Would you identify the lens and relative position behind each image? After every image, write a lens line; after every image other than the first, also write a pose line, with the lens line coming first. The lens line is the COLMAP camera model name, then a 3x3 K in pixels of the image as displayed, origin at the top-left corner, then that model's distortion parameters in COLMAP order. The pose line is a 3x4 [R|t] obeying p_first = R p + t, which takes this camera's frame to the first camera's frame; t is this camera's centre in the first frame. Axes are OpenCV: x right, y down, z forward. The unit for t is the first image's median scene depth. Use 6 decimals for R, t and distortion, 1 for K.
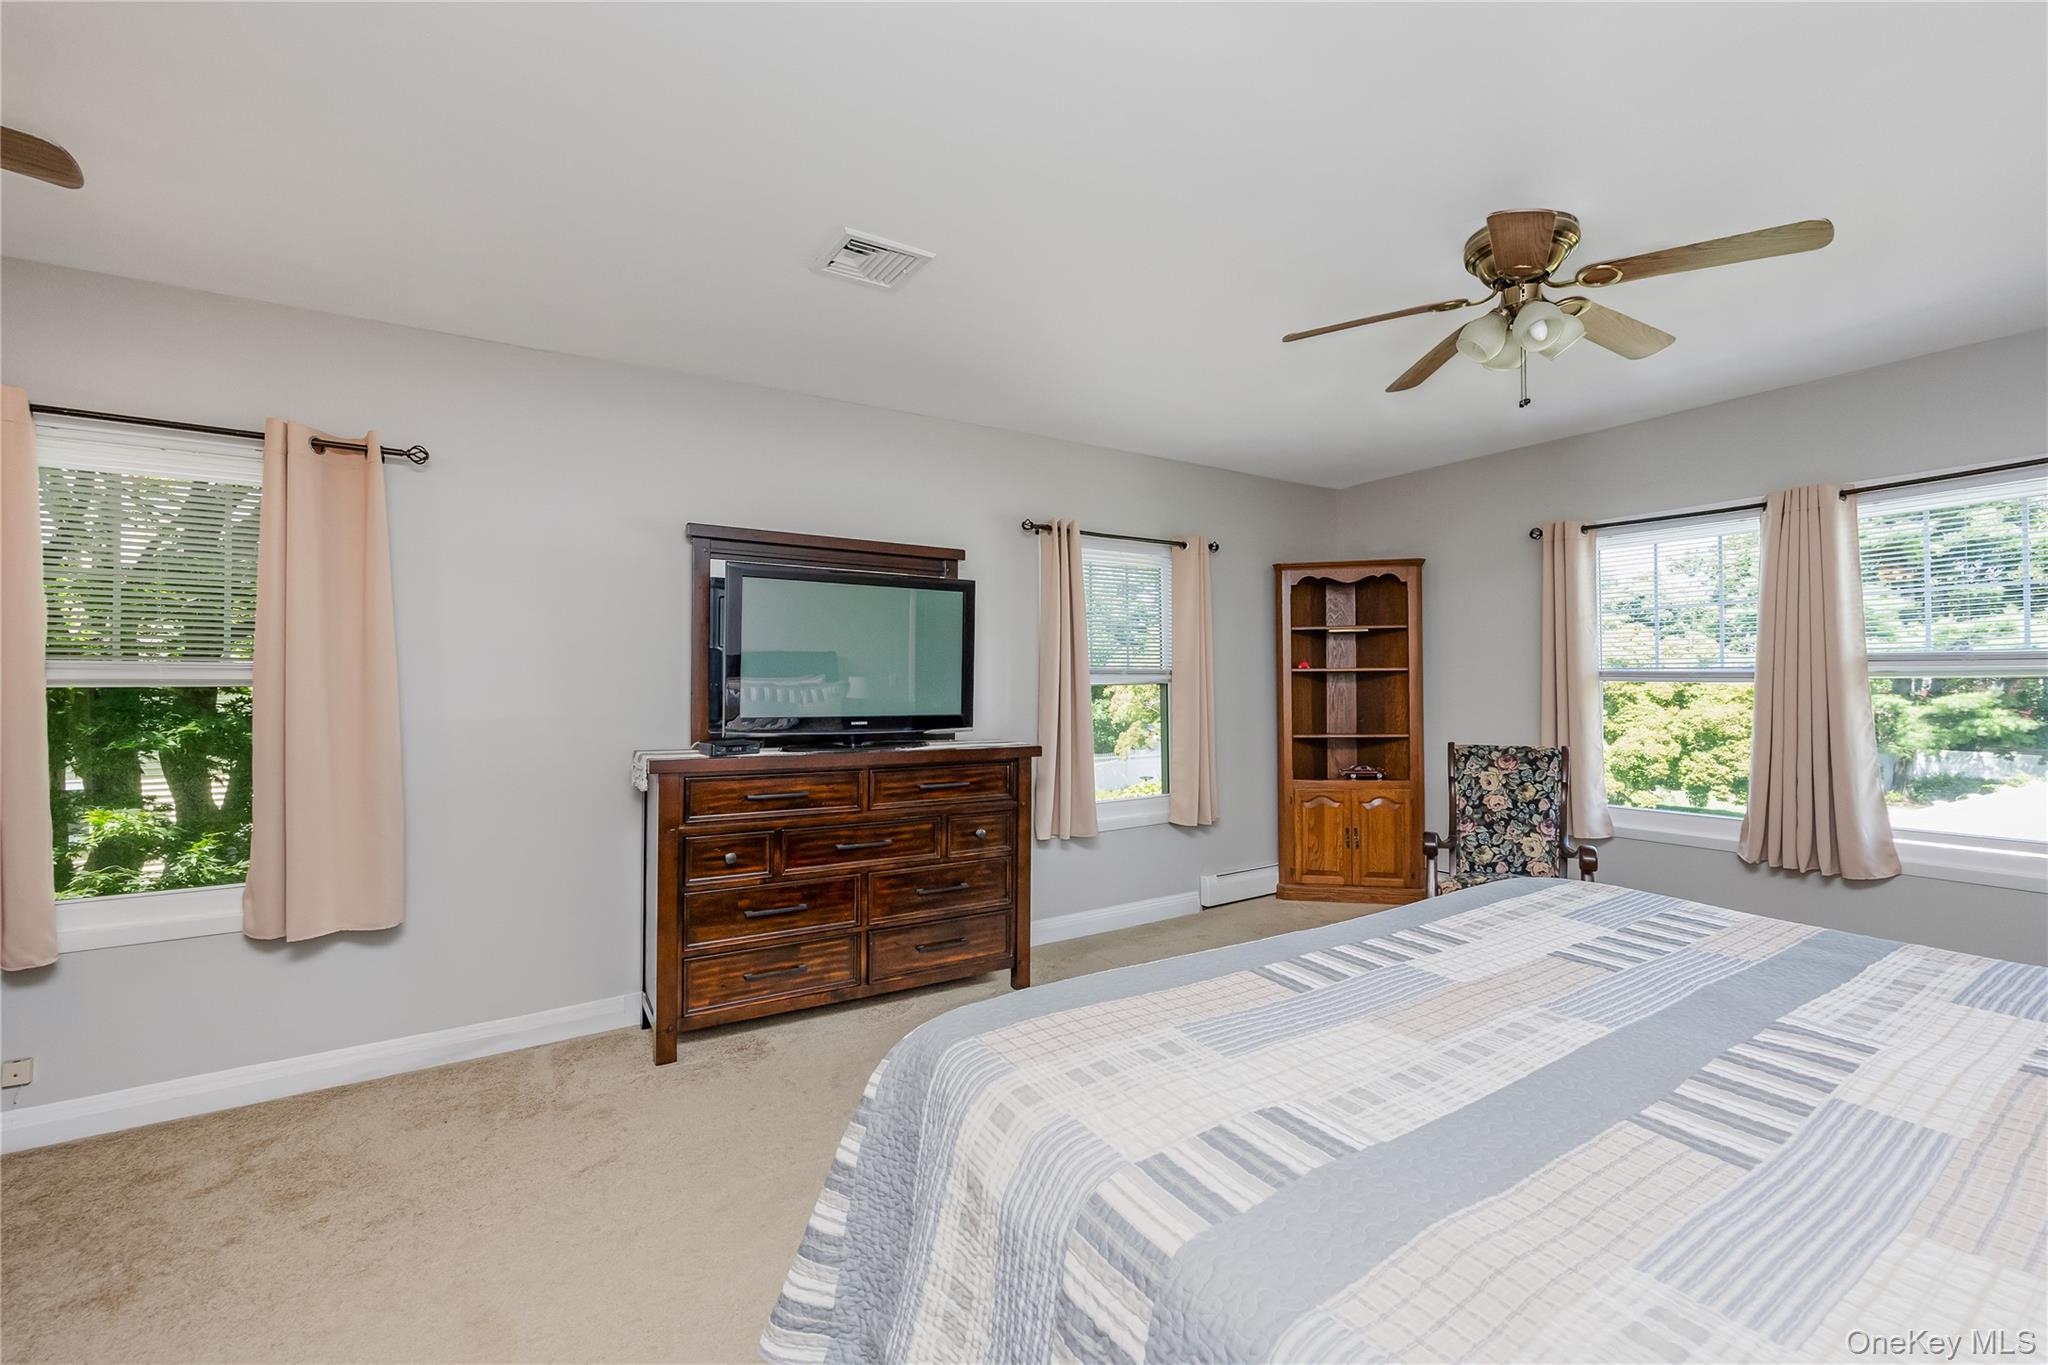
lens RADIAL K [[840.9, 0, 1025.0], [0, 840.9, 684.9], [0, 0, 1]] dist [-0.000468, -0.000495]
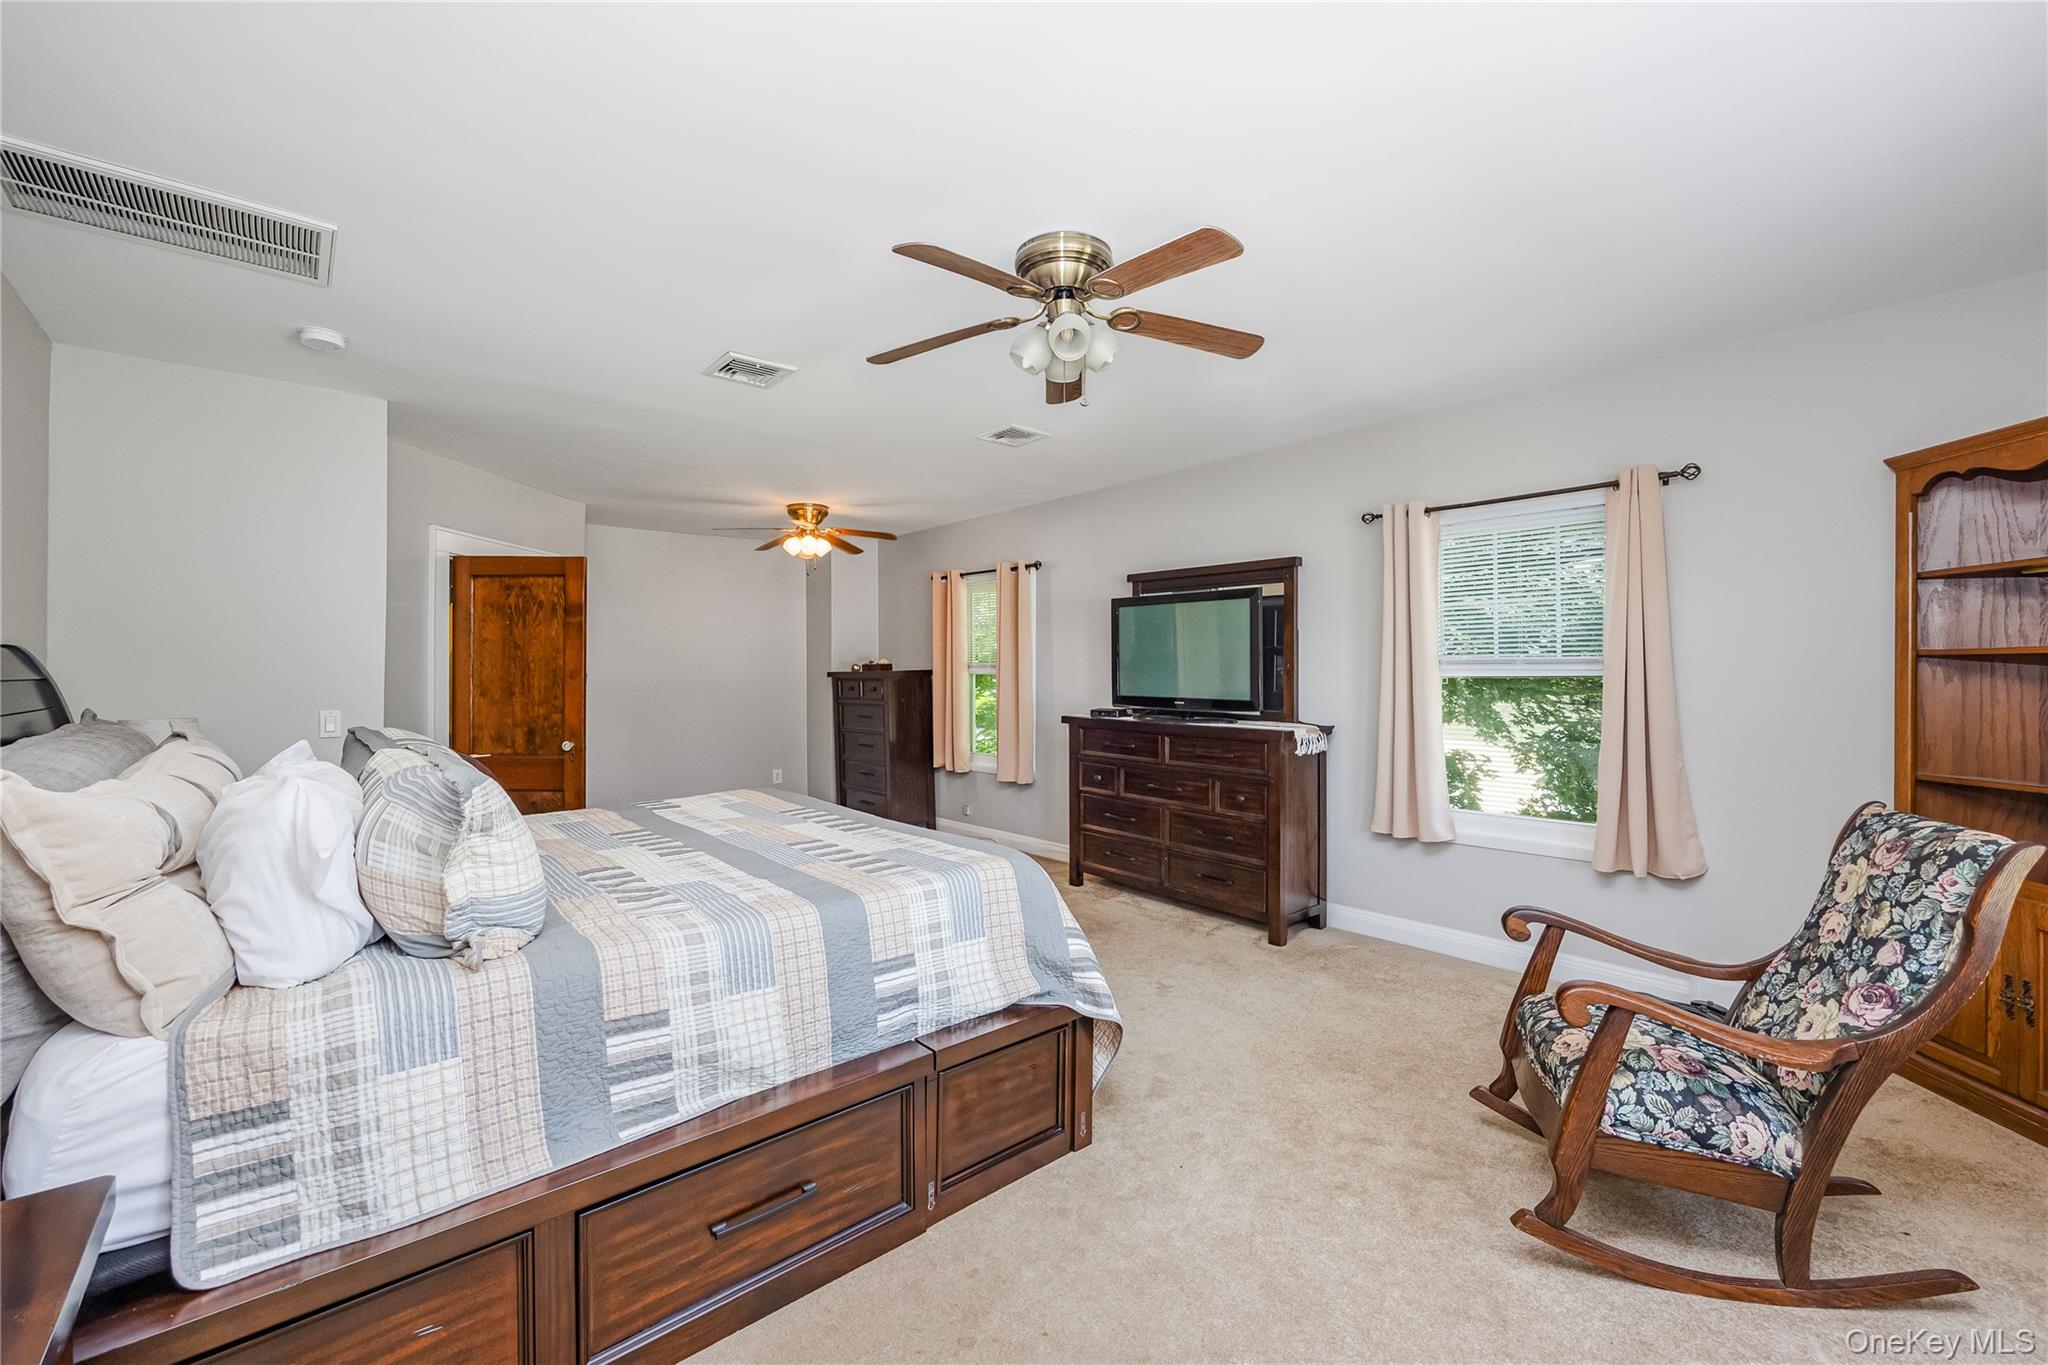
lens RADIAL K [[840.9, 0, 1022.3], [0, 840.9, 669.2], [0, 0, 1]] dist [-0.000468, -0.000495]
pose [[0.155965, 0.006589, -0.987741, 1.088821], [0.007244, 0.999943, 0.007814, -0.022165], [0.987736, -0.008374, 0.155909, 0.503928]]
